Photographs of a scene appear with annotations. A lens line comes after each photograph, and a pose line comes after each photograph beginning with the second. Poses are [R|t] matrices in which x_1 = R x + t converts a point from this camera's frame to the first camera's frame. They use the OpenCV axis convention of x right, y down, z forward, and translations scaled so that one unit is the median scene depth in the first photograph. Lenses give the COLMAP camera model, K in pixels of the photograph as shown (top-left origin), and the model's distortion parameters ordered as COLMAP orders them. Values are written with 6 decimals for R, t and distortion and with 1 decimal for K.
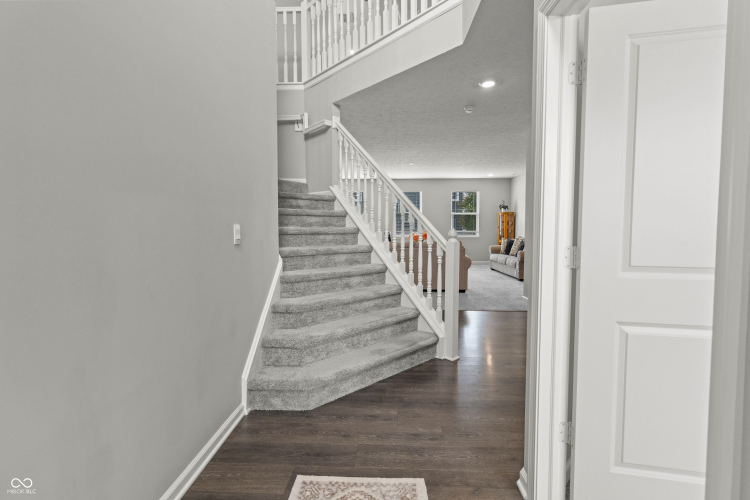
lens RADIAL K [[352.5, 0, 376.4], [0, 352.5, 251.3], [0, 0, 1]] dist [0.000364, 0.000039]
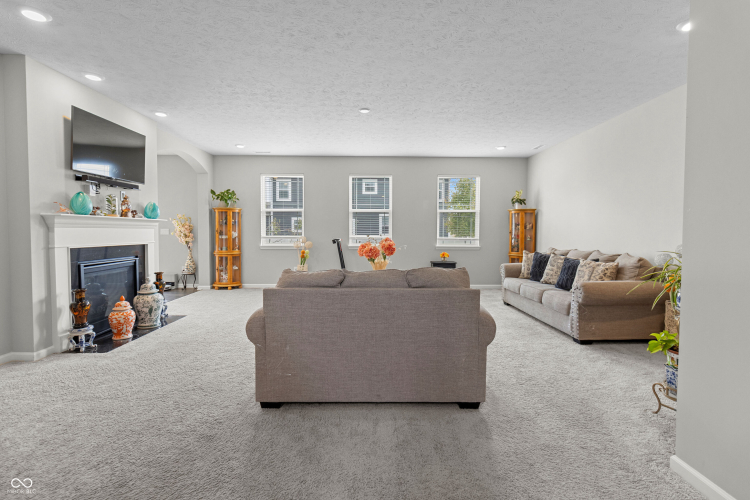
lens RADIAL K [[352.5, 0, 373.5], [0, 352.5, 246.7], [0, 0, 1]] dist [0.000364, 0.000039]
pose [[0.999165, 0.012871, 0.038773, 0.076157], [-0.011850, 0.999580, -0.026442, -0.022945], [-0.039097, 0.025961, 0.998898, 0.378399]]
